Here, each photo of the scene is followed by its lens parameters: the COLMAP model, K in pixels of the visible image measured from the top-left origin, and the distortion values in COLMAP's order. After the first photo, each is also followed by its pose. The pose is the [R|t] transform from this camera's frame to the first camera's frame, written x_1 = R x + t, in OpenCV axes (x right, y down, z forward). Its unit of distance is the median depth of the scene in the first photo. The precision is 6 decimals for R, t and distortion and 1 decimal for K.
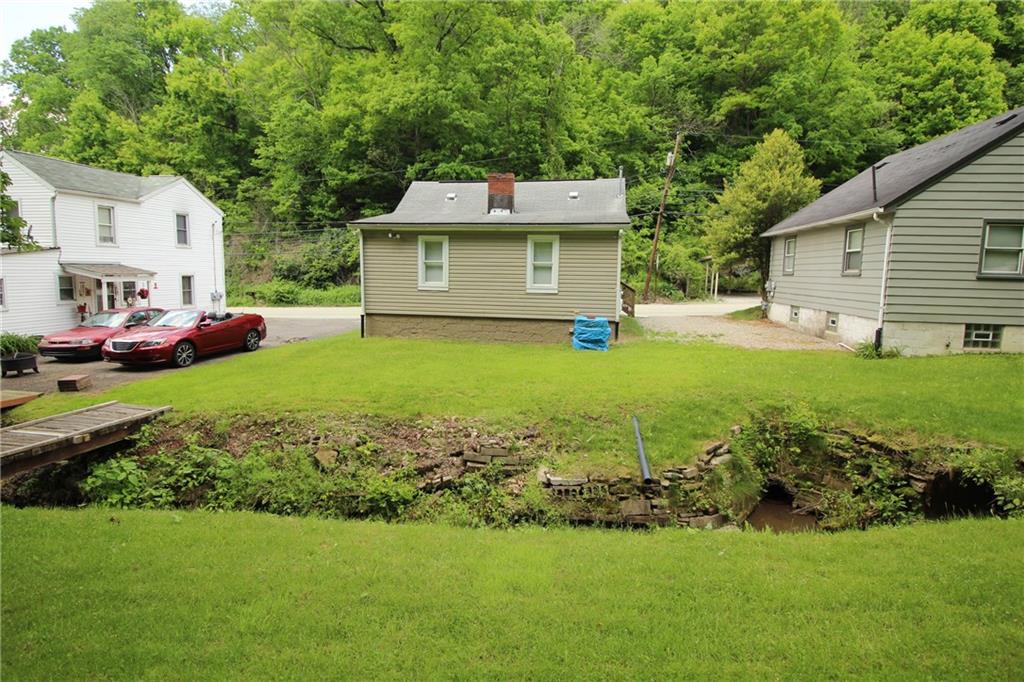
lens RADIAL K [[528.3, 0, 514.3], [0, 528.3, 338.4], [0, 0, 1]] dist [0.010780, -0.023863]
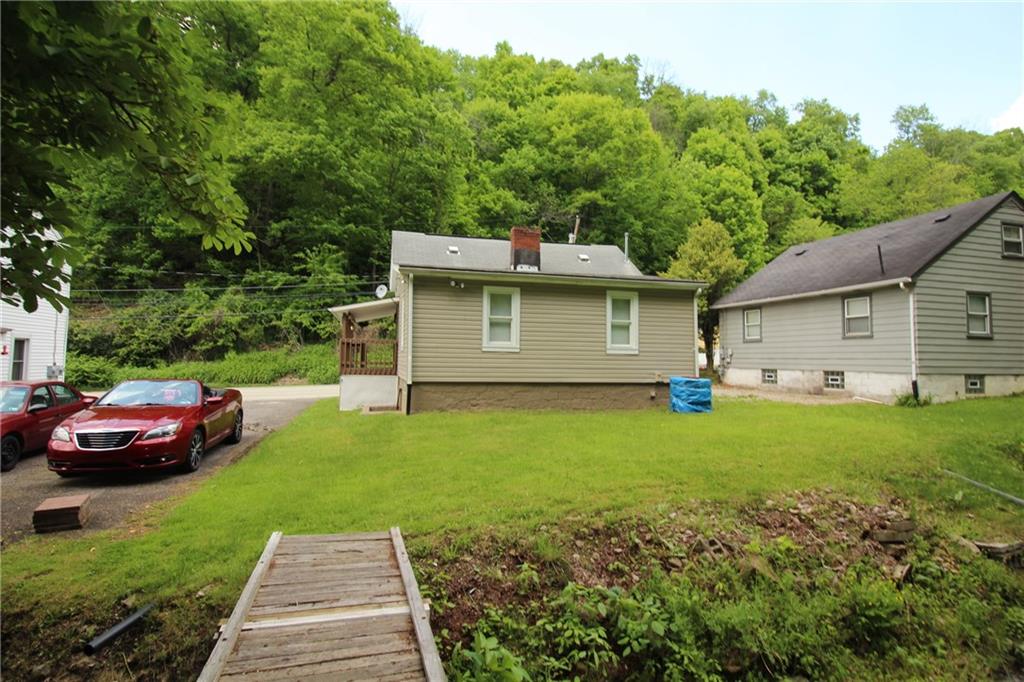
lens RADIAL K [[528.3, 0, 514.3], [0, 528.3, 338.4], [0, 0, 1]] dist [0.010780, -0.023863]
pose [[0.915694, 0.010111, 0.401749, -0.456288], [0.052404, 0.988144, -0.144313, 0.008431], [-0.398445, 0.153200, 0.904307, 0.235606]]
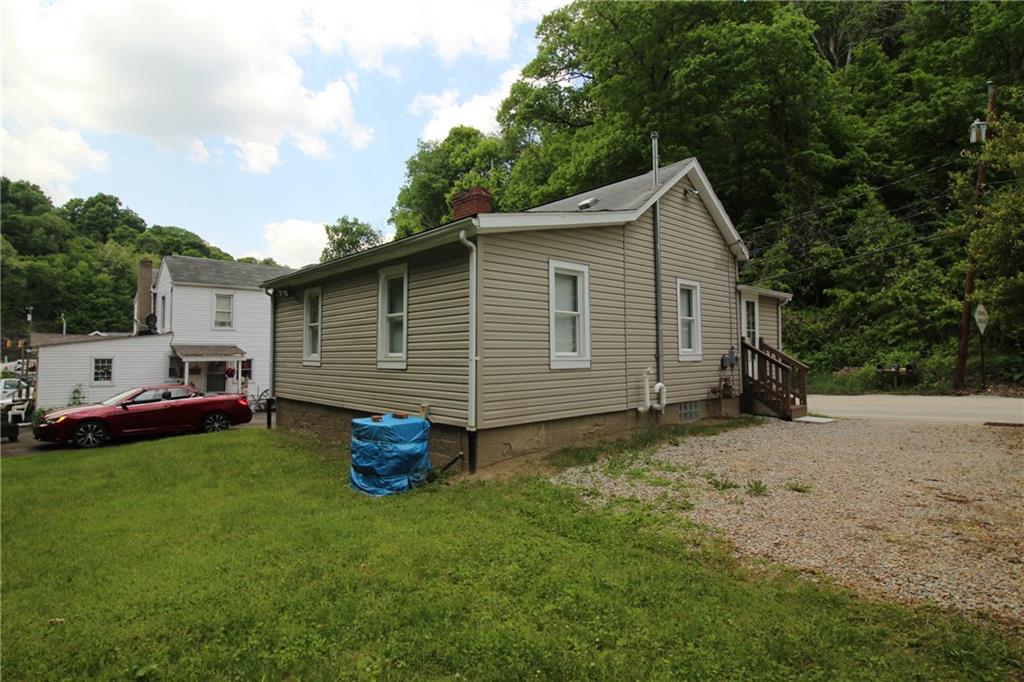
lens RADIAL K [[525.2, 0, 512.0], [0, 525.2, 341.0], [0, 0, 1]] dist [0.012465, -0.026880]
pose [[0.786764, -0.037436, -0.616118, 0.463427], [-0.058317, 0.989186, -0.134573, -0.045011], [0.614493, 0.141807, 0.776073, 0.610912]]
